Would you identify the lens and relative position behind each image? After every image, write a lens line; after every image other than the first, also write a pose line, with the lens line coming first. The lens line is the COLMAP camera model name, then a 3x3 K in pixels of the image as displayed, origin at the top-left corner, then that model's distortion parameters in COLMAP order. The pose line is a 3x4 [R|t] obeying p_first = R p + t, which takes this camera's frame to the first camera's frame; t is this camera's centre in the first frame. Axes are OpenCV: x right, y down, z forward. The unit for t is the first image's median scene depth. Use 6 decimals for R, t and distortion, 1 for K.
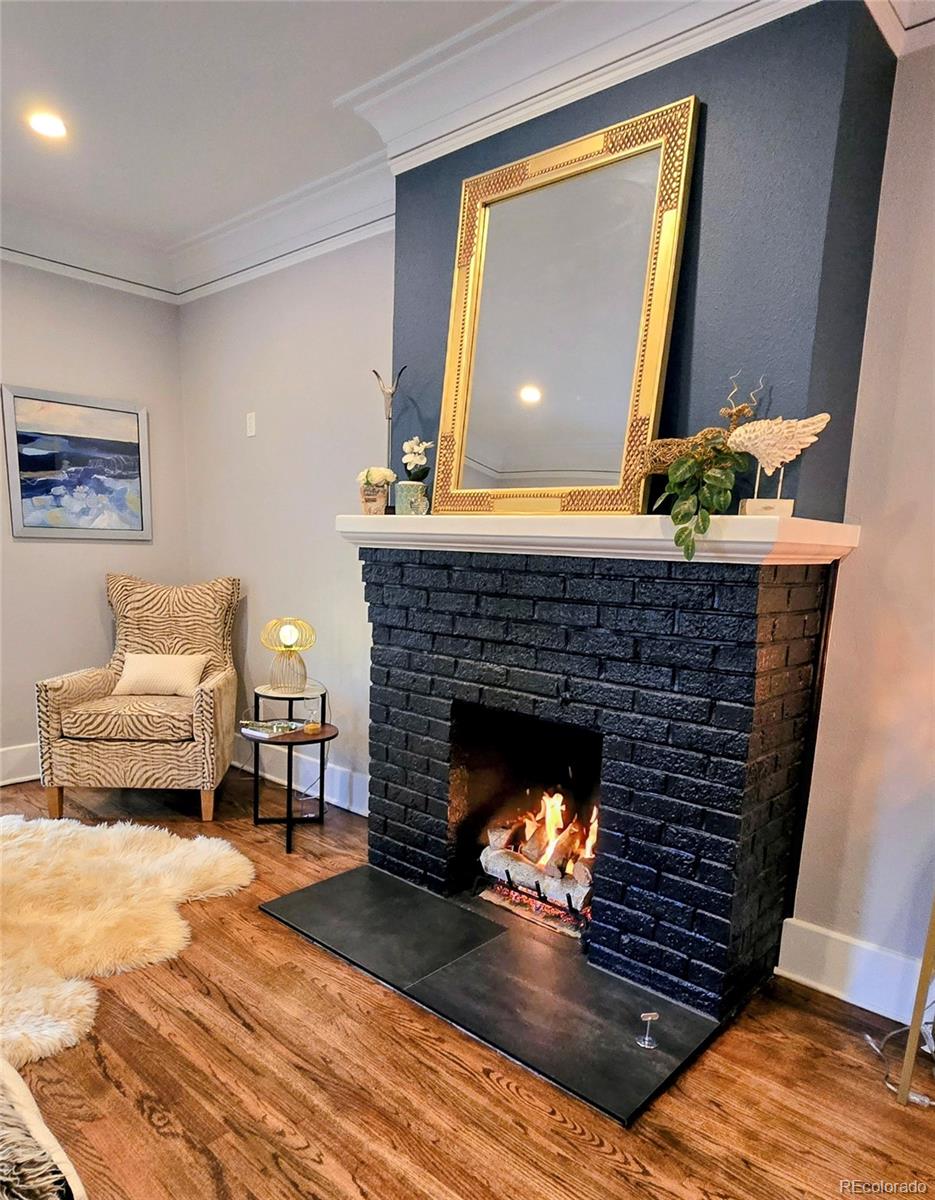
lens RADIAL K [[772.0, 0, 441.1], [0, 772.0, 704.9], [0, 0, 1]] dist [-0.004715, -0.001320]
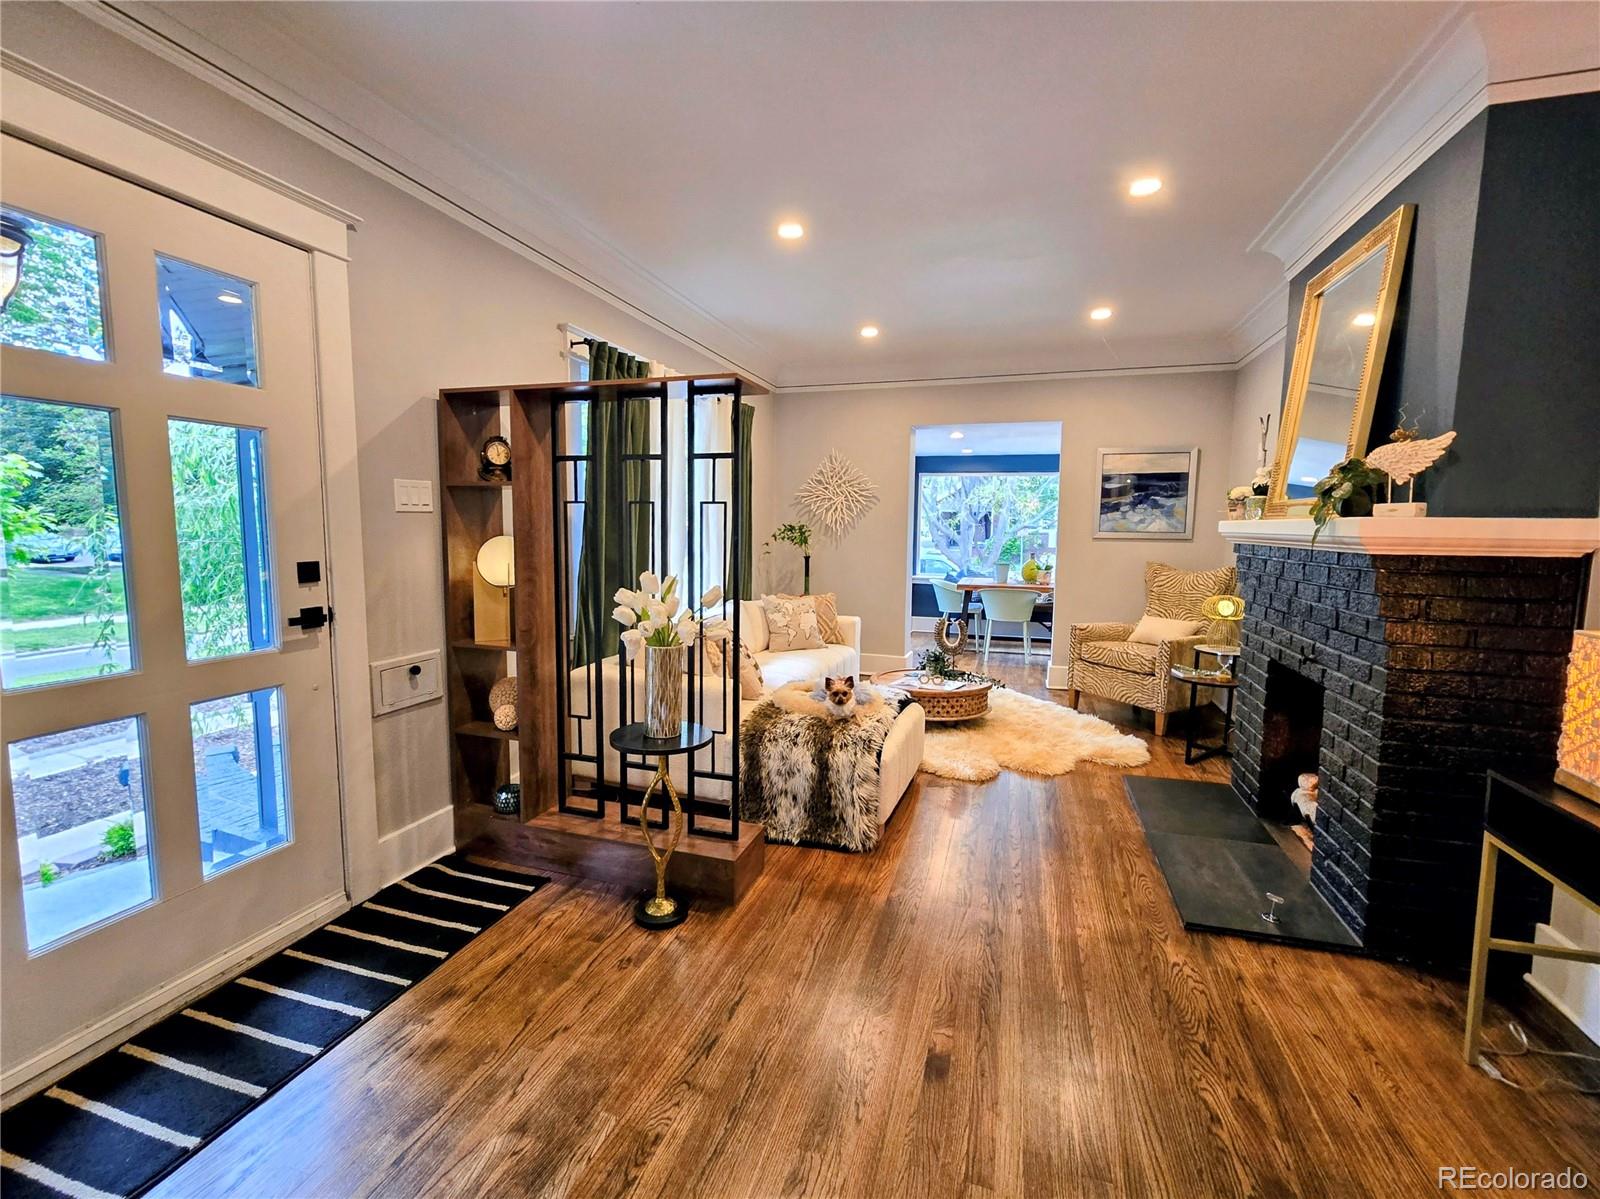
lens RADIAL K [[679.7, 0, 803.9], [0, 679.7, 593.2], [0, 0, 1]] dist [-0.002754, -0.001392]
pose [[0.436151, 0.060441, -0.897841, 0.476404], [-0.178074, 0.983808, -0.020276, 0.033529], [0.882078, 0.168725, 0.439852, -0.146744]]
